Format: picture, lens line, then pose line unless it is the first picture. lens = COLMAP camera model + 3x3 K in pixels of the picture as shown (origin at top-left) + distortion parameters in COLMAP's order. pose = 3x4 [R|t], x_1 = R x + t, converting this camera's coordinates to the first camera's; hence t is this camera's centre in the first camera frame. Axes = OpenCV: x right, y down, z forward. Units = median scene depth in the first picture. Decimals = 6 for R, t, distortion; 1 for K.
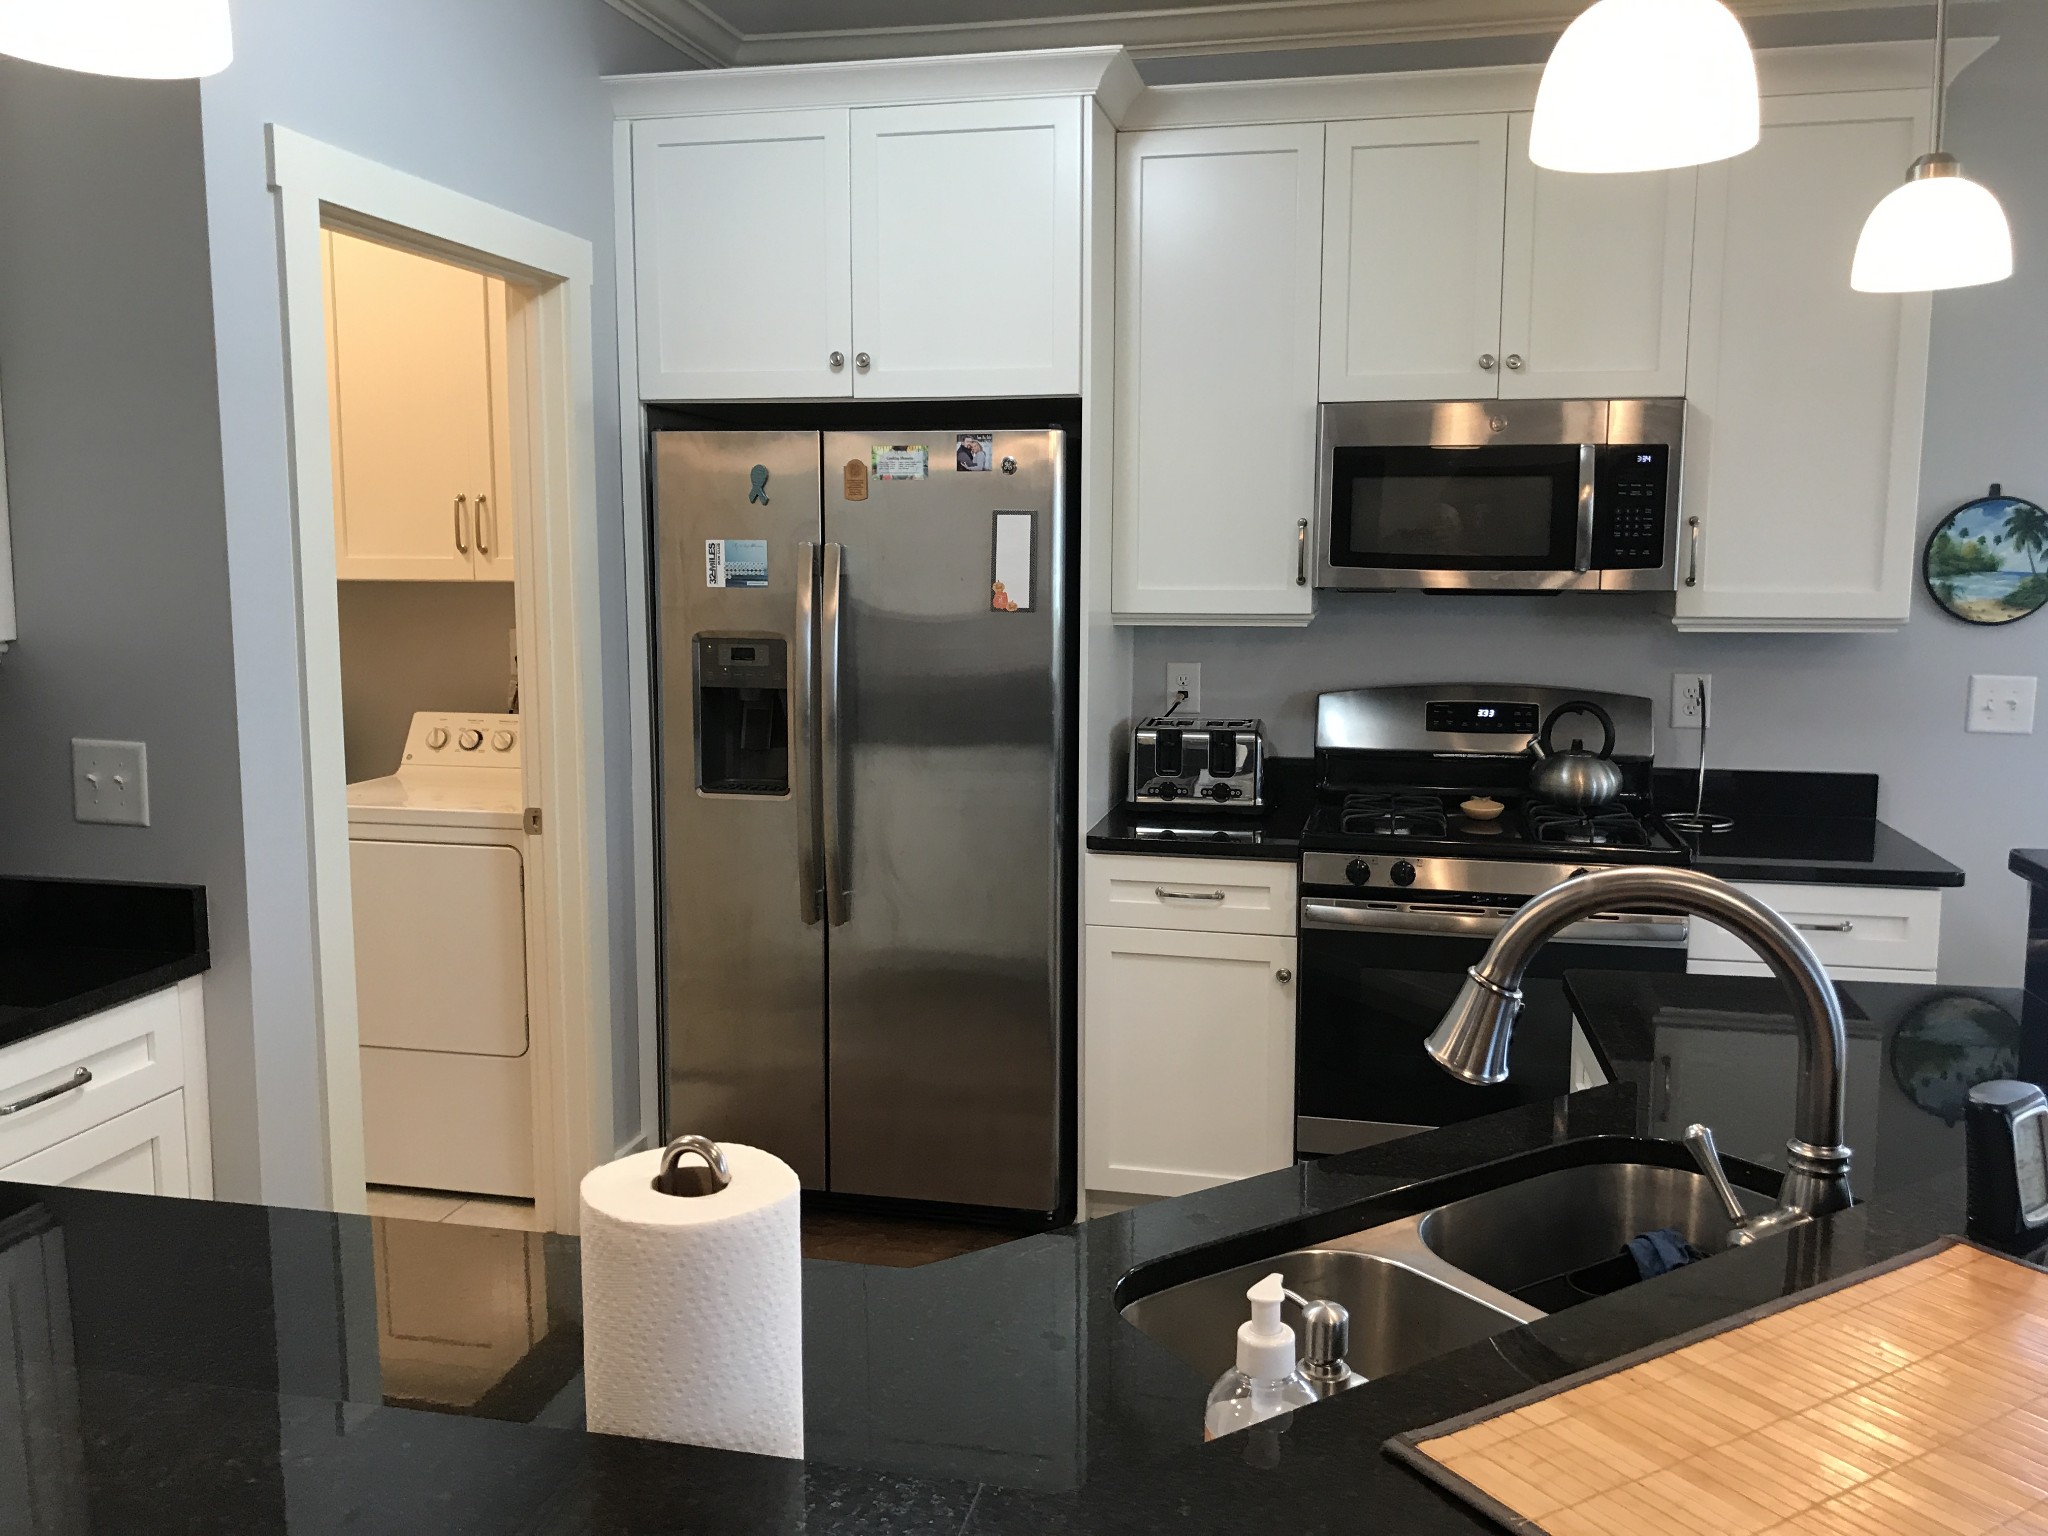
lens RADIAL K [[1661.8, 0, 1014.4], [0, 1661.8, 758.9], [0, 0, 1]] dist [0.086711, -0.156231]
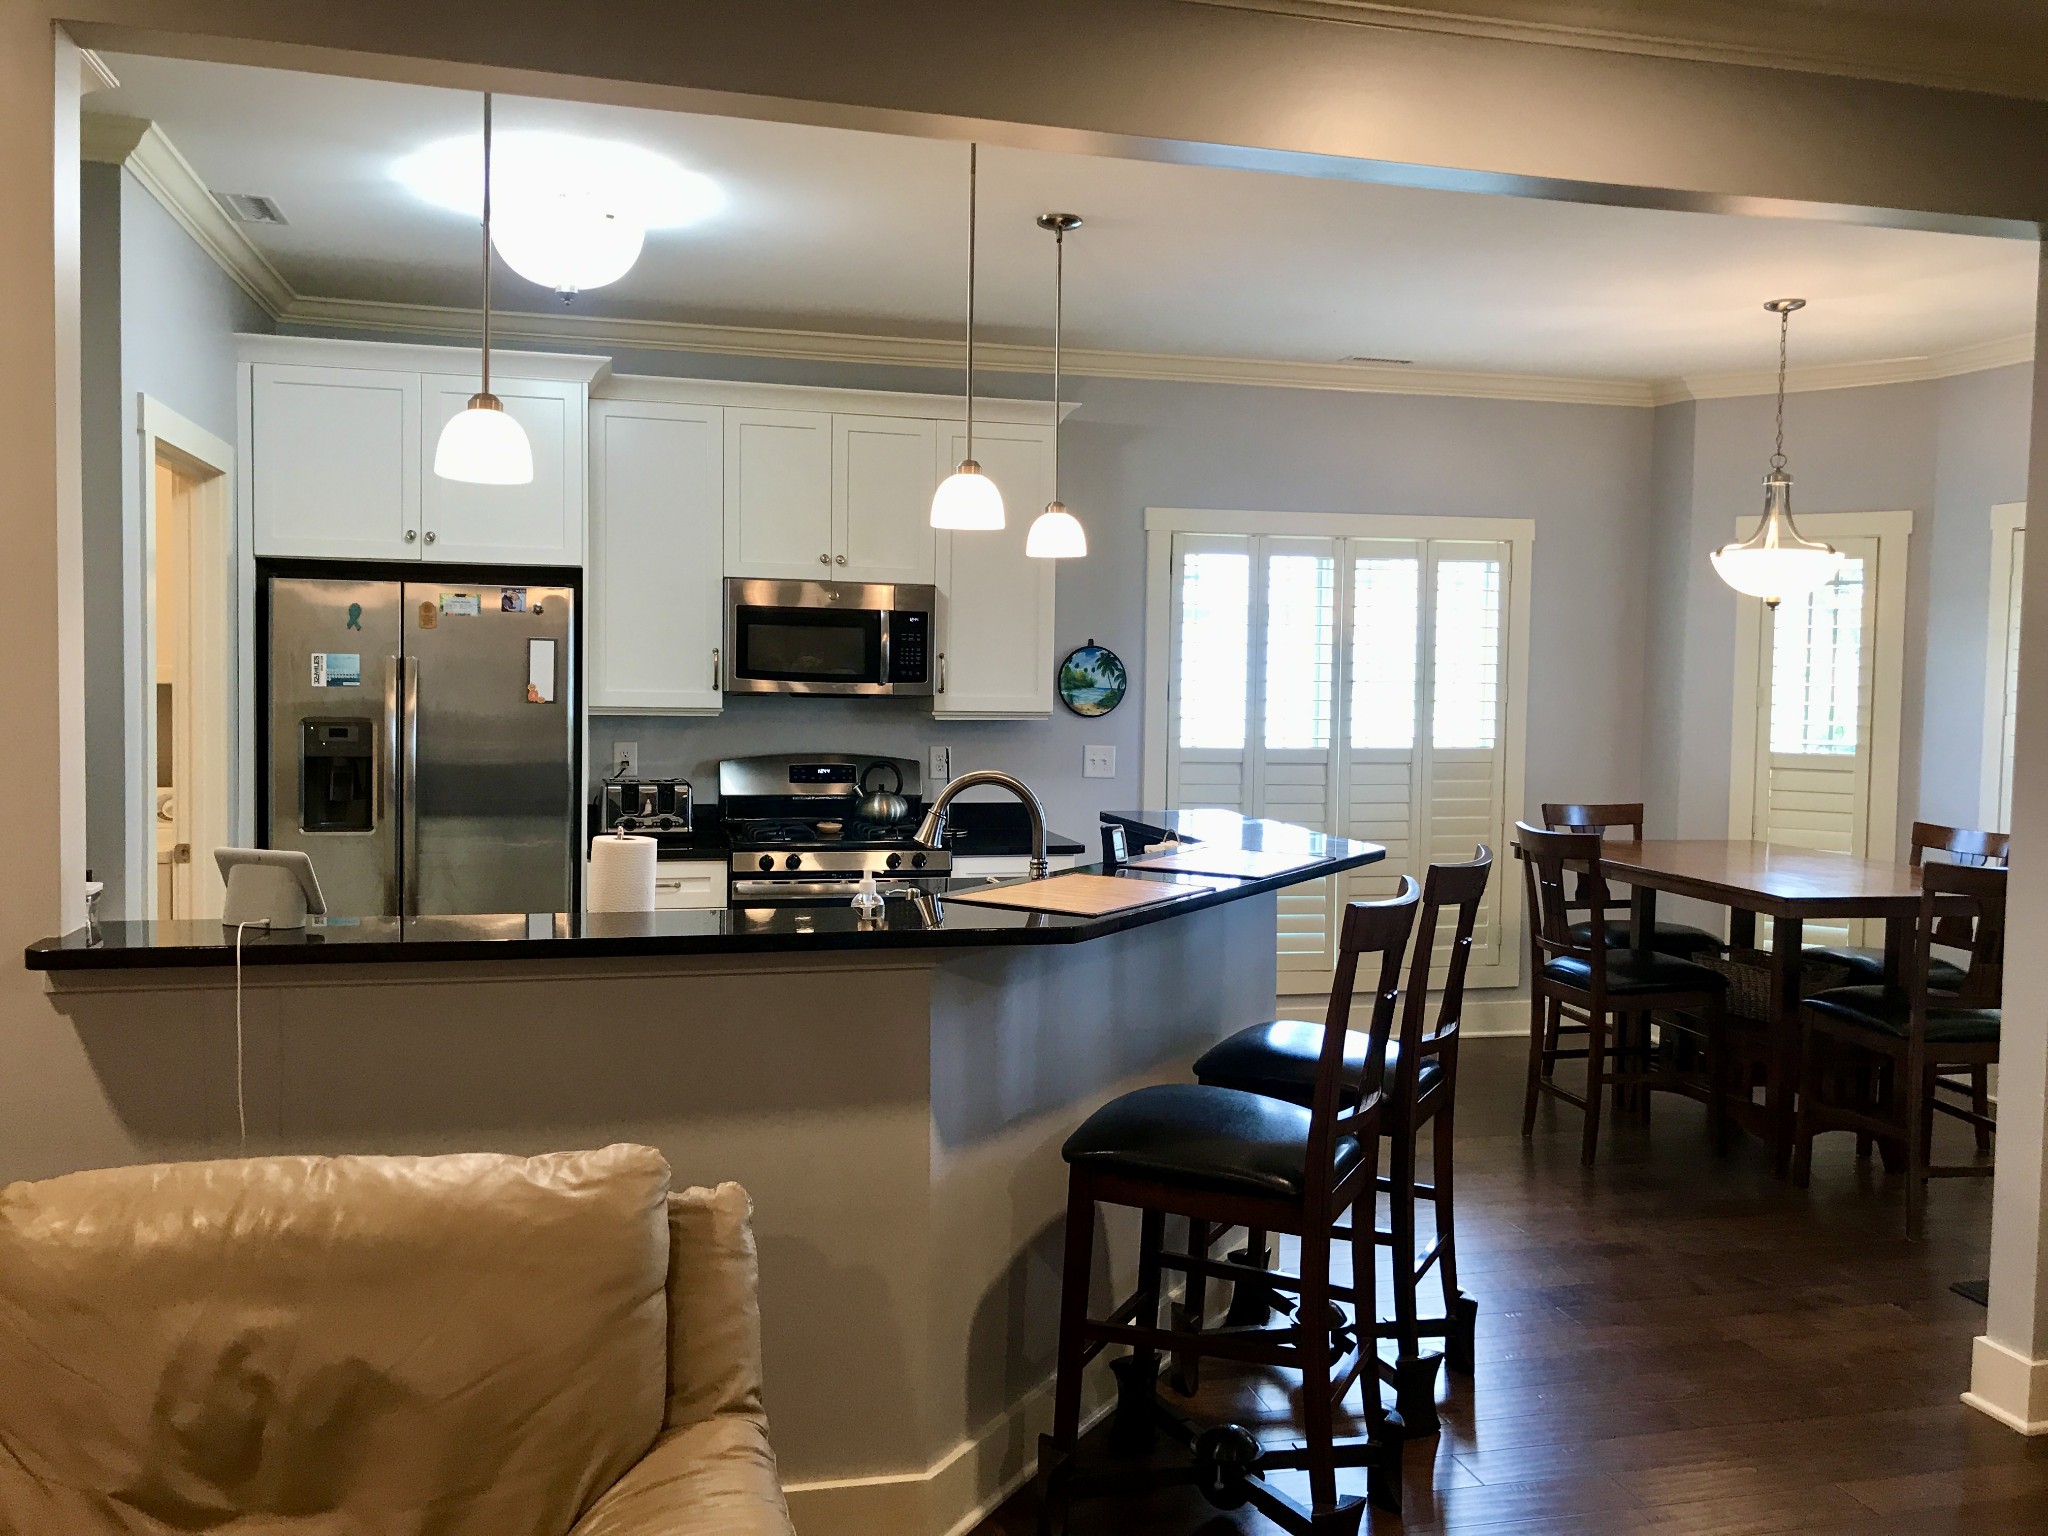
lens RADIAL K [[1717.6, 0, 1024.0], [0, 1717.6, 768.0], [0, 0, 1]] dist [-0.093025, -0.000770]
pose [[0.890060, -0.005176, 0.455814, -0.309209], [0.040540, 0.996872, -0.067843, 0.092001], [-0.454037, 0.078863, 0.887486, -0.569103]]
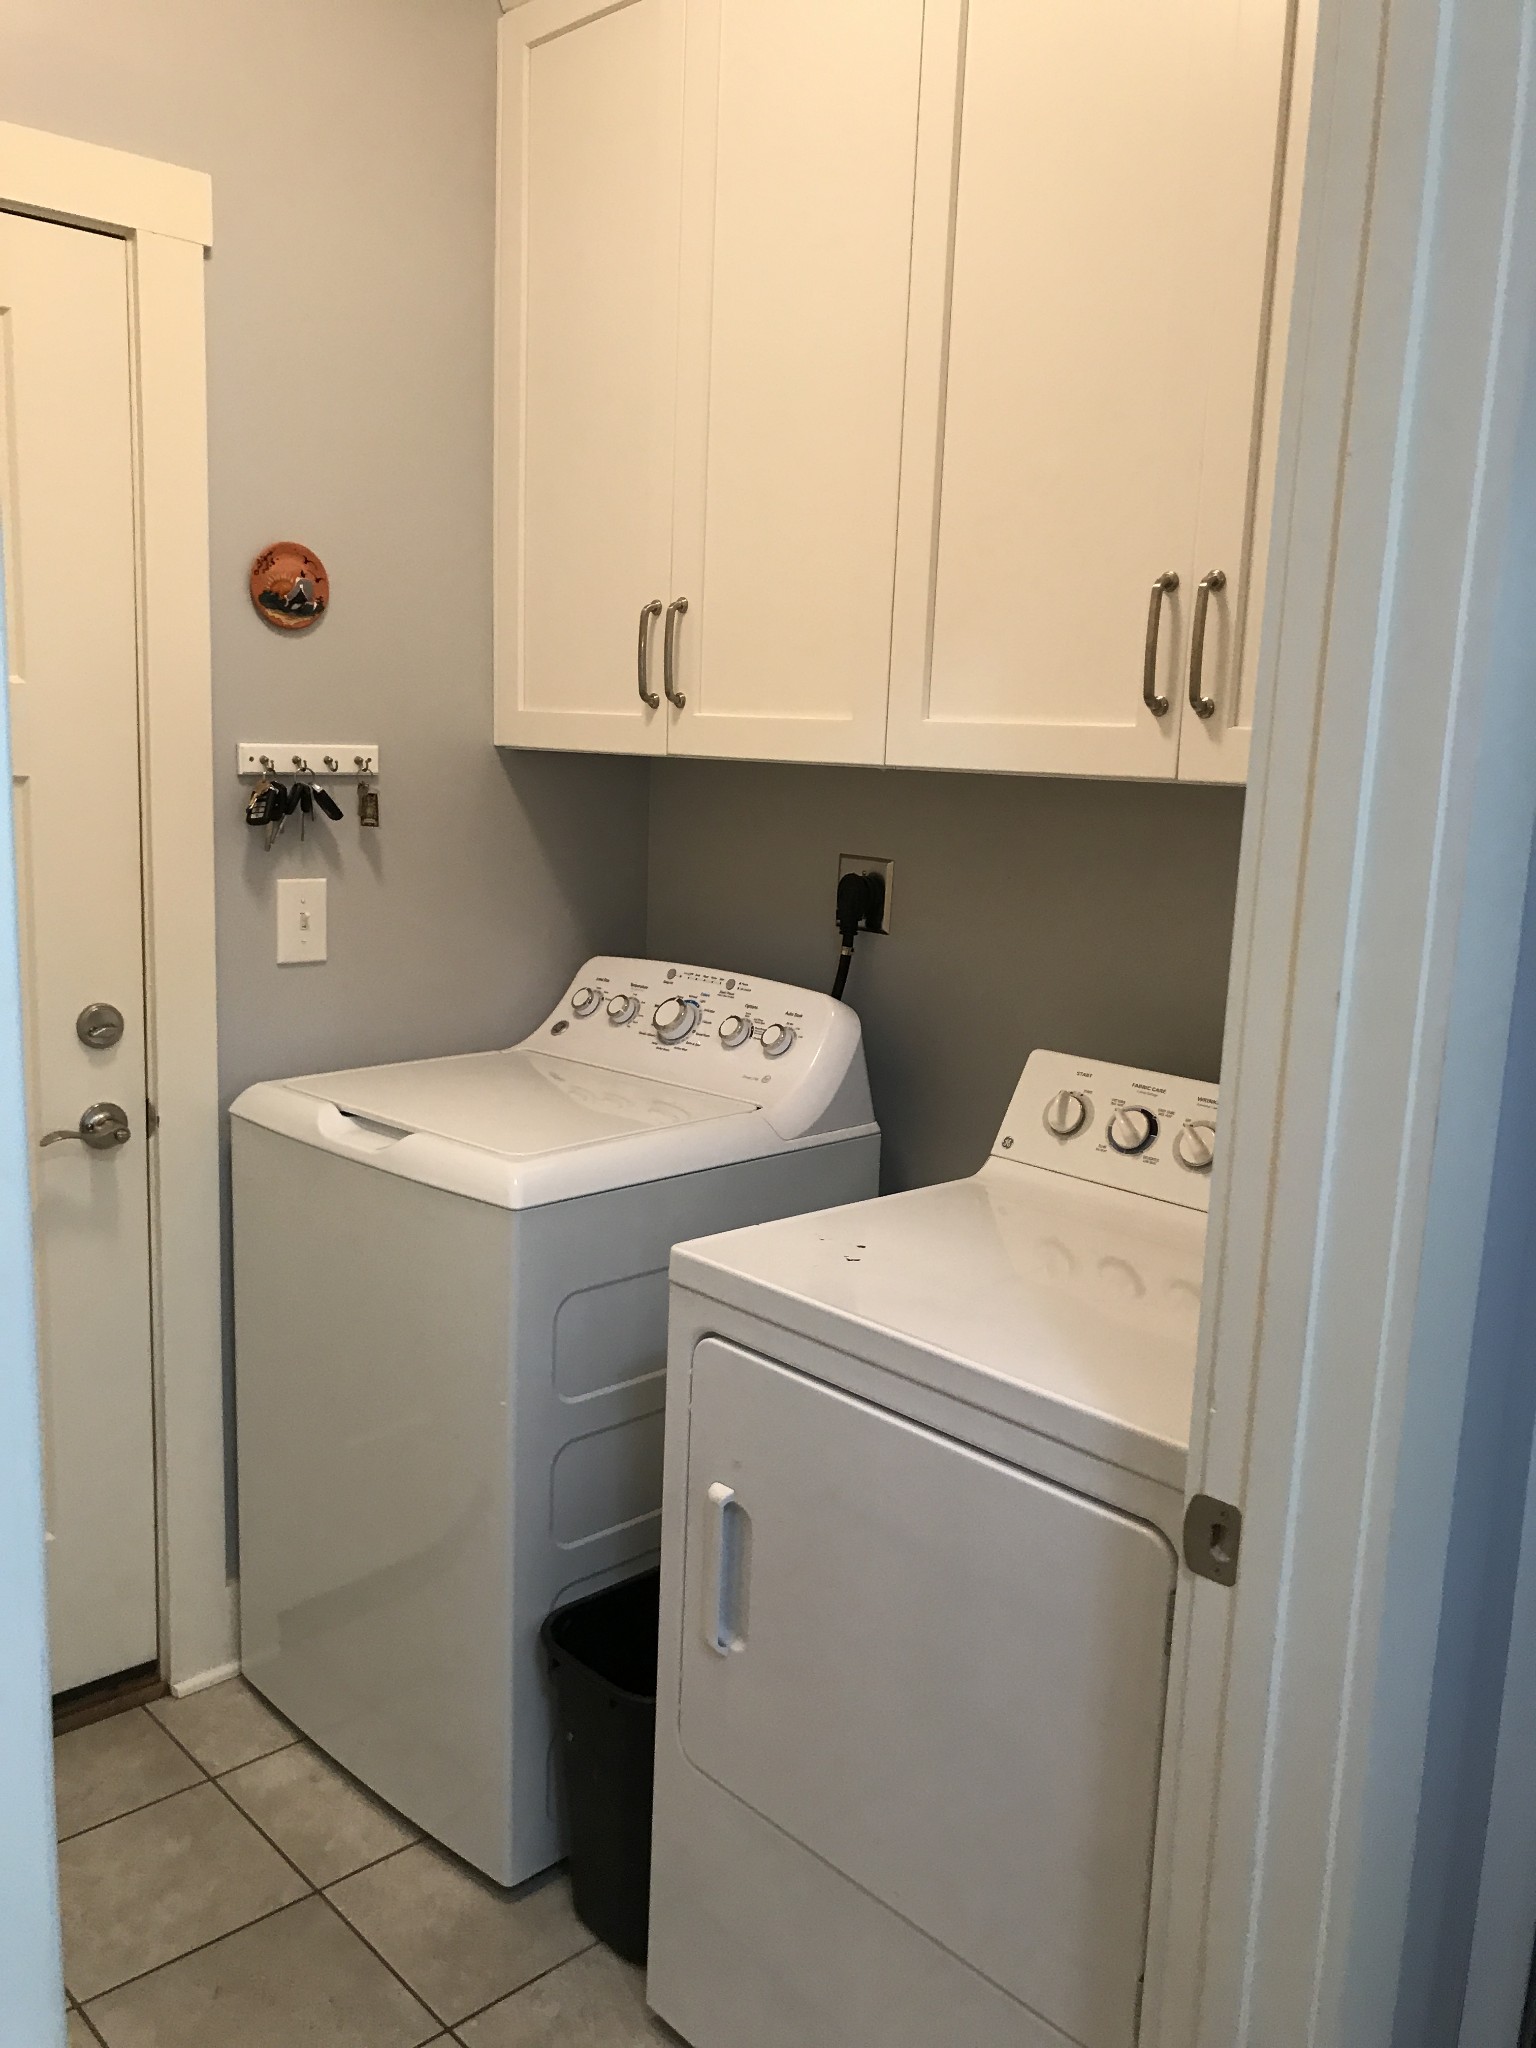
lens RADIAL K [[1661.8, 0, 768.0], [0, 1661.8, 1024.0], [0, 0, 1]] dist [0.086711, -0.156231]
pose [[0.825669, 0.124141, -0.550326, -0.198686], [-0.102757, 0.992264, 0.069662, -0.076407], [0.554717, -0.000968, 0.832039, 0.704209]]
